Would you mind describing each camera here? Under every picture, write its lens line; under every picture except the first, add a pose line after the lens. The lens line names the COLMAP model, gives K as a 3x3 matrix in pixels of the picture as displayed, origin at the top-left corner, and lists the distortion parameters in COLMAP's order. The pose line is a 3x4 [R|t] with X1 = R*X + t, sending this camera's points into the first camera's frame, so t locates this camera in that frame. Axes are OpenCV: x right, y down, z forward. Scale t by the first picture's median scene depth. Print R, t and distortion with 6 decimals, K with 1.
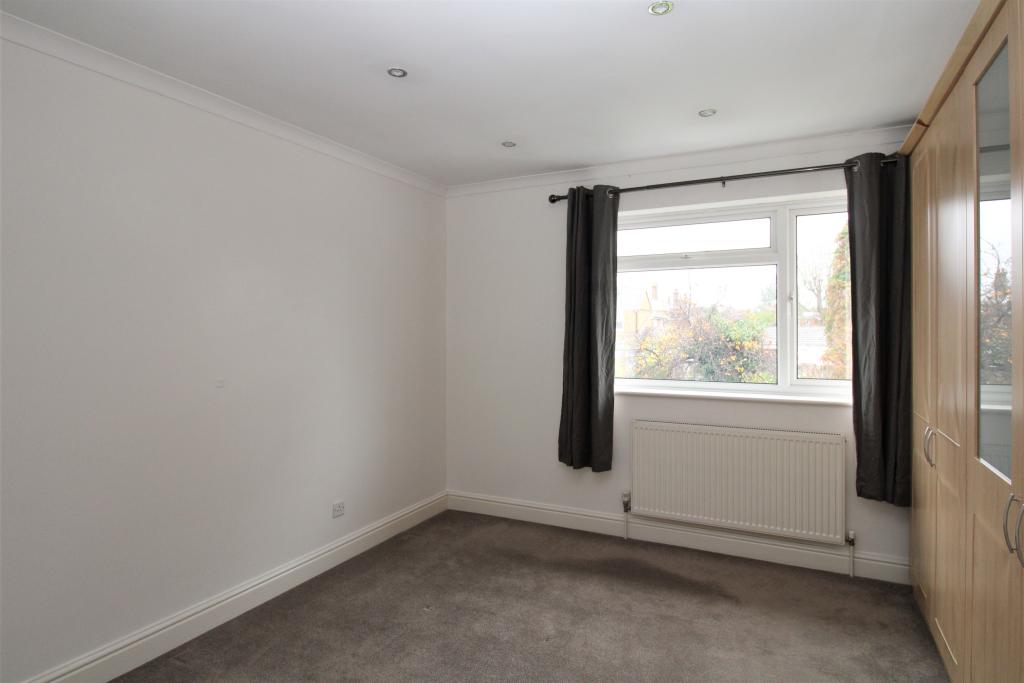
lens RADIAL K [[564.9, 0, 512.0], [0, 564.9, 341.5], [0, 0, 1]] dist [-0.000904, -0.000451]
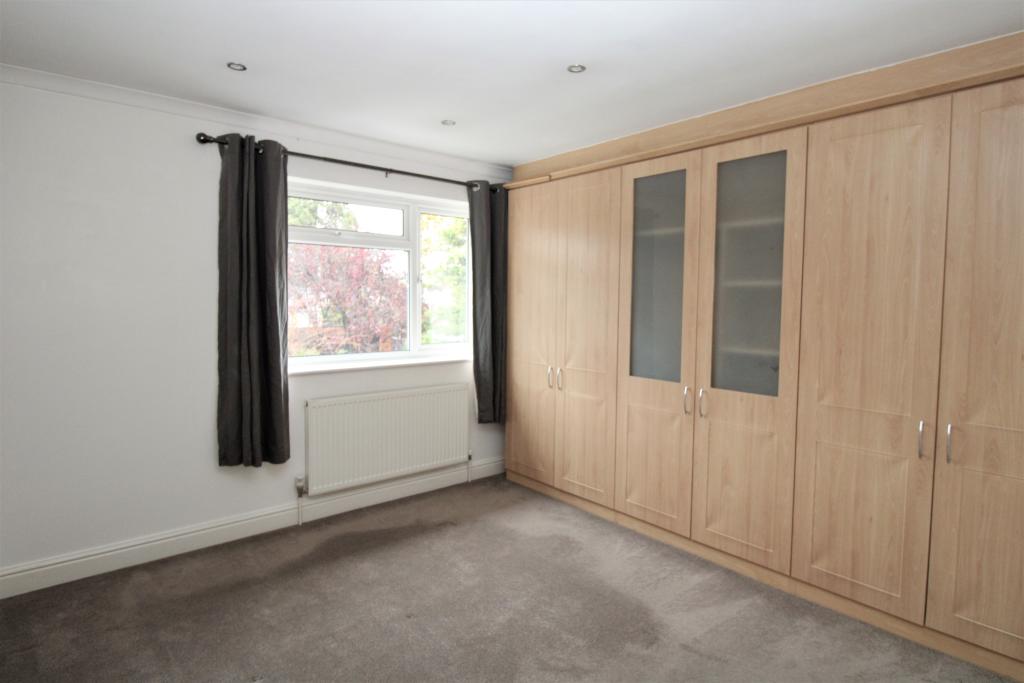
lens RADIAL K [[564.9, 0, 512.0], [0, 564.9, 341.5], [0, 0, 1]] dist [-0.000904, -0.000451]
pose [[0.377256, -0.062058, 0.924027, -0.576096], [0.010971, 0.997982, 0.062546, -0.017220], [-0.926044, -0.013458, 0.377176, 0.343060]]
